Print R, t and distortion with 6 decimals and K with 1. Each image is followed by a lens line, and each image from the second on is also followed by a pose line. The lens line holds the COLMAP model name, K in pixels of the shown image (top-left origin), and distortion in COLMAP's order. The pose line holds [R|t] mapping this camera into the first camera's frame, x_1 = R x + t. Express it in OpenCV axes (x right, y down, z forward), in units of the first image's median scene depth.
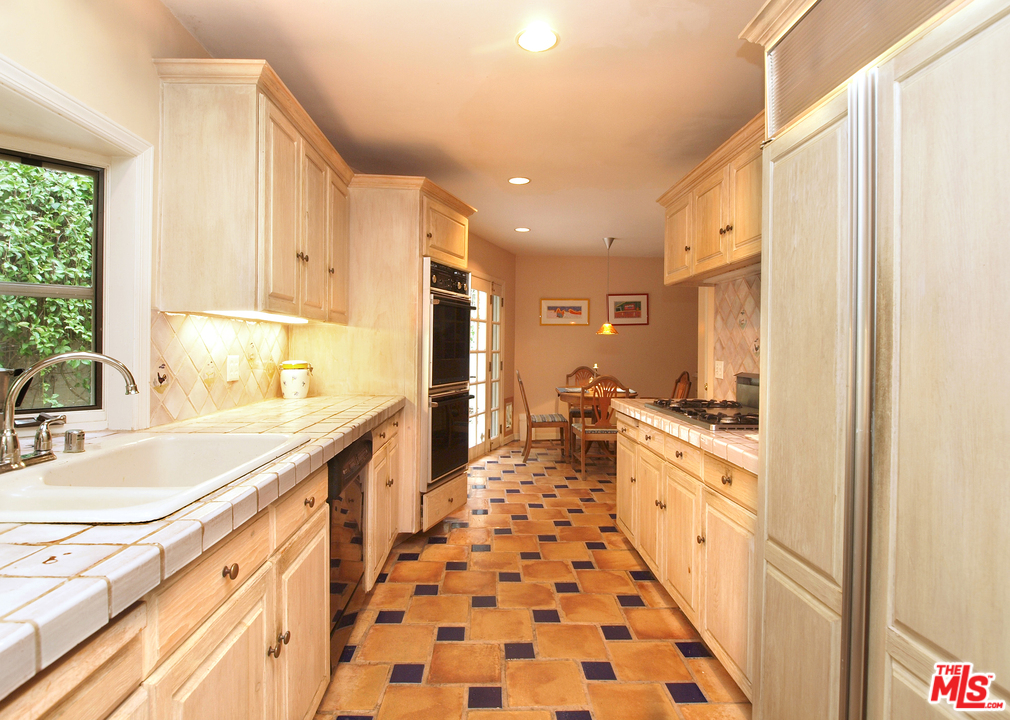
lens RADIAL K [[549.2, 0, 515.1], [0, 549.2, 347.8], [0, 0, 1]] dist [-0.001943, -0.013951]
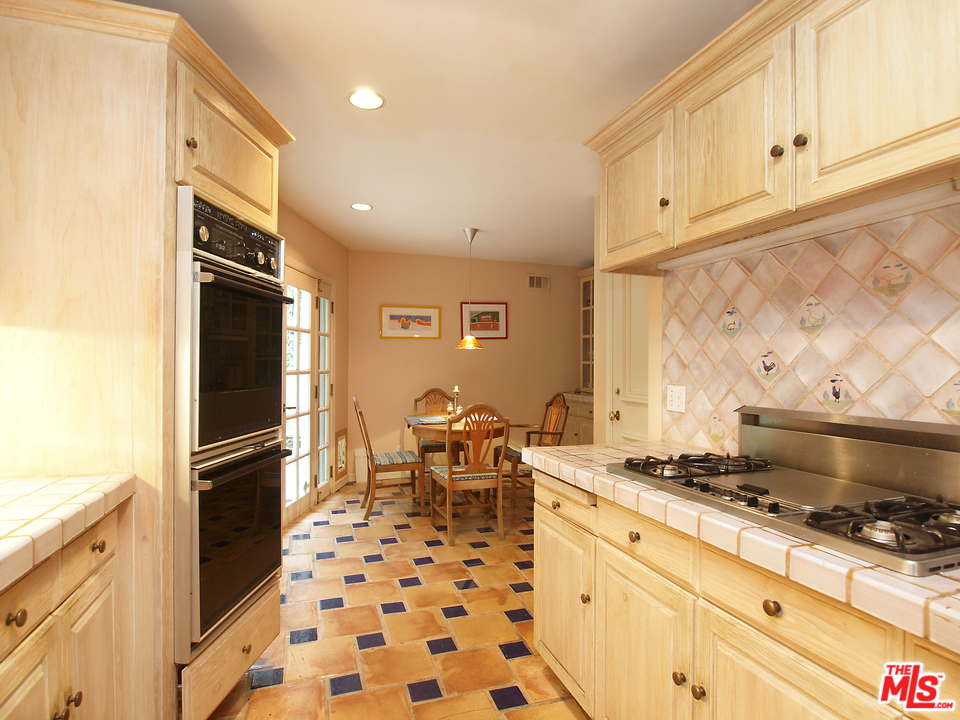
lens RADIAL K [[502.4, 0, 483.0], [0, 502.4, 365.5], [0, 0, 1]] dist [-0.012985, -0.001014]
pose [[0.960807, -0.006034, 0.277154, -0.022785], [0.005434, 0.999981, 0.002931, -0.003251], [-0.277166, -0.001310, 0.960821, 0.386551]]
